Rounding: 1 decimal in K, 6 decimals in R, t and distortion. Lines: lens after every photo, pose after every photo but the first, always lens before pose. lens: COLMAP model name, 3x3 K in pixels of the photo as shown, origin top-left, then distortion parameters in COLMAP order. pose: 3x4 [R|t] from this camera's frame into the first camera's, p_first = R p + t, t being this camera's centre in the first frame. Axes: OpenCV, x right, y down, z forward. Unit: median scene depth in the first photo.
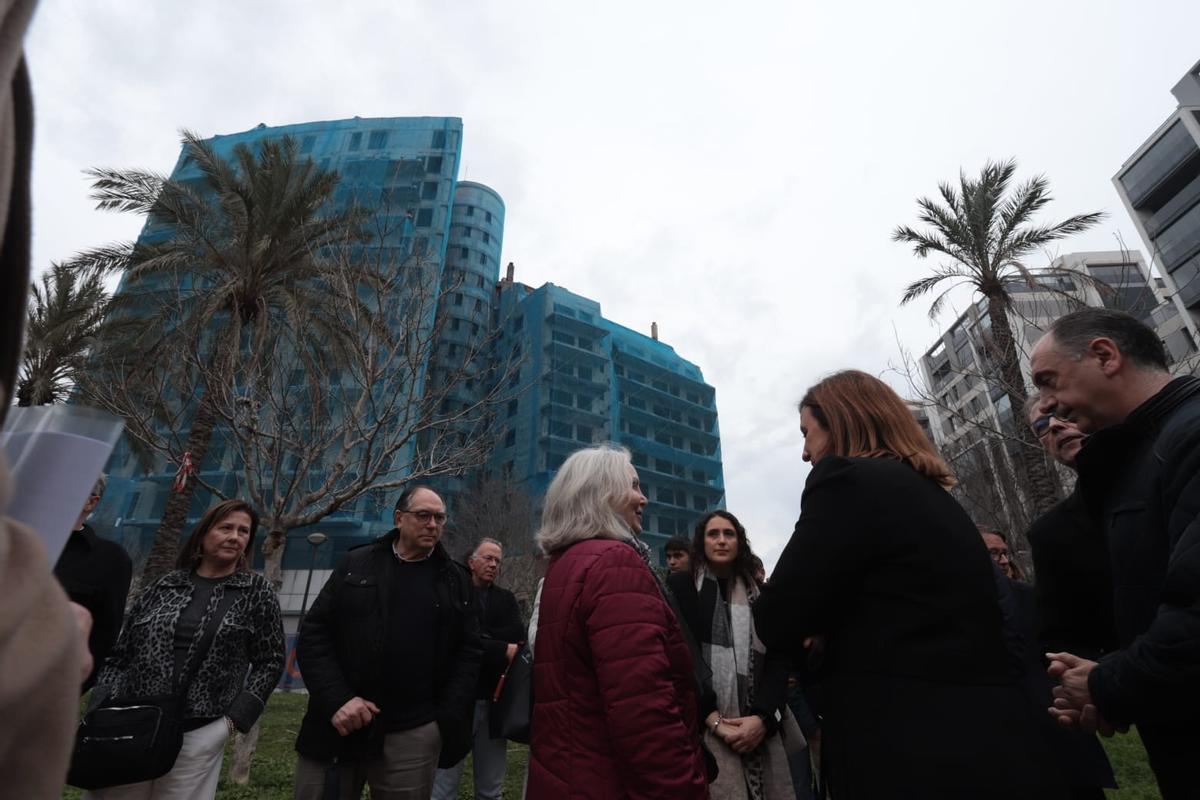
lens RADIAL K [[561.5, 0, 596.0], [0, 561.5, 400.5], [0, 0, 1]] dist [-0.010220, 0.004818]
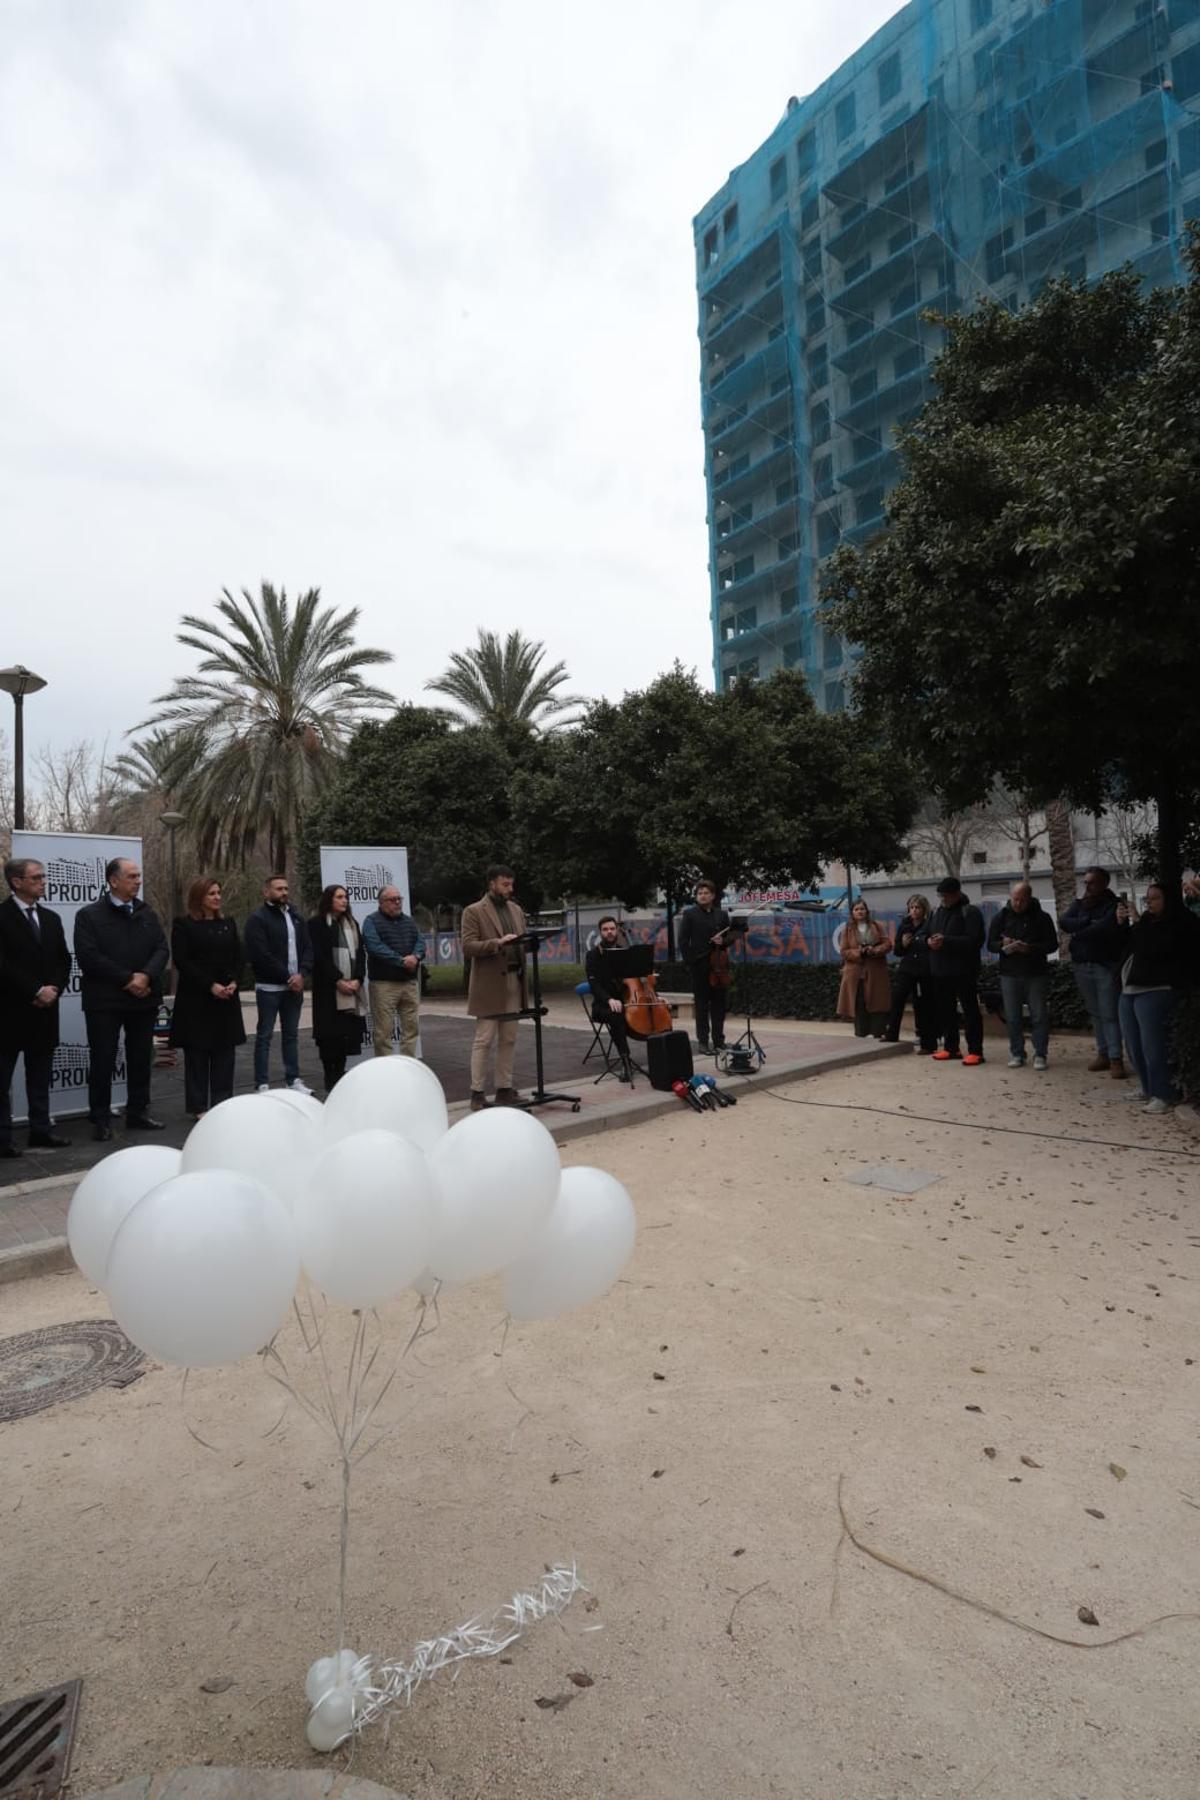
lens RADIAL K [[842.3, 0, 604.9], [0, 842.3, 897.3], [0, 0, 1]] dist [-0.010220, 0.004818]
pose [[0.736121, -0.066850, -0.673541, -0.233714], [0.323423, 0.908894, 0.263265, -0.037488], [0.594578, -0.411633, 0.690677, -0.065033]]
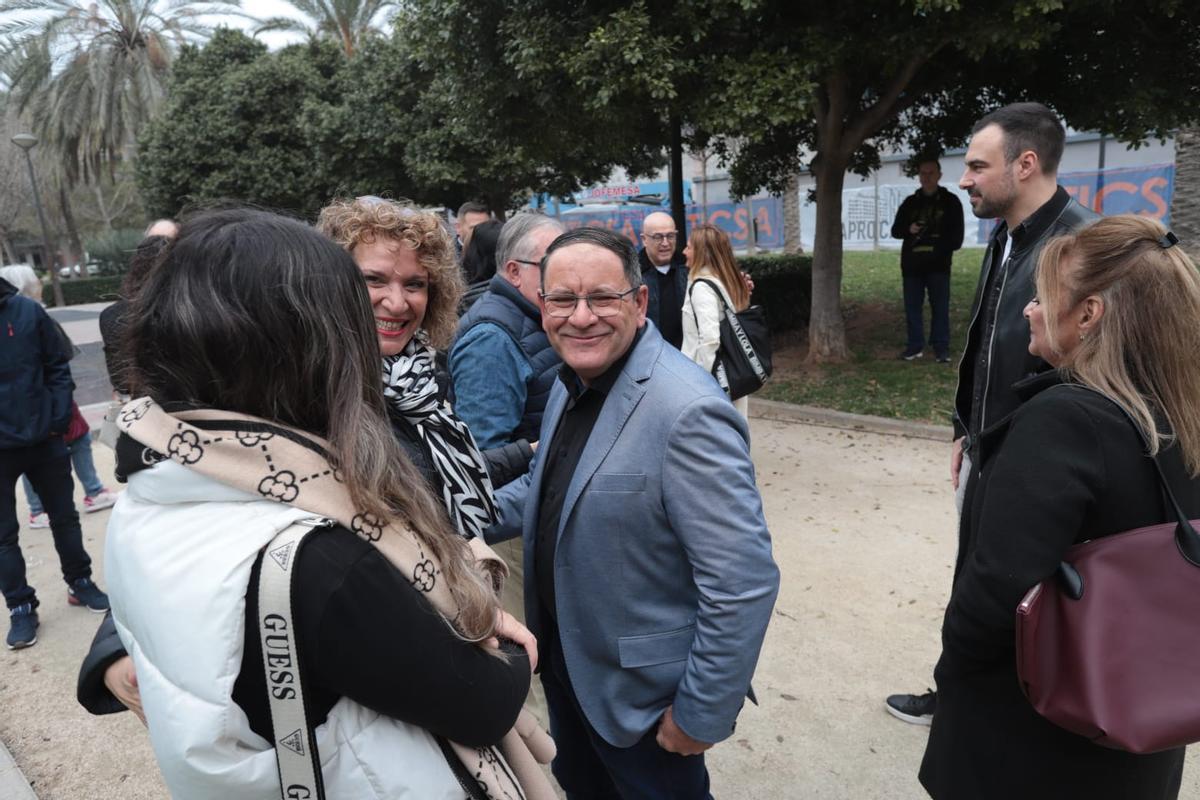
lens RADIAL K [[804.7, 0, 605.6], [0, 804.7, 401.3], [0, 0, 1]] dist [0.004461, -0.001498]
pose [[0.782397, 0.073613, -0.618415, -0.144724], [0.332253, 0.790534, 0.514455, -0.041361], [0.526748, -0.607978, 0.594053, -0.061880]]
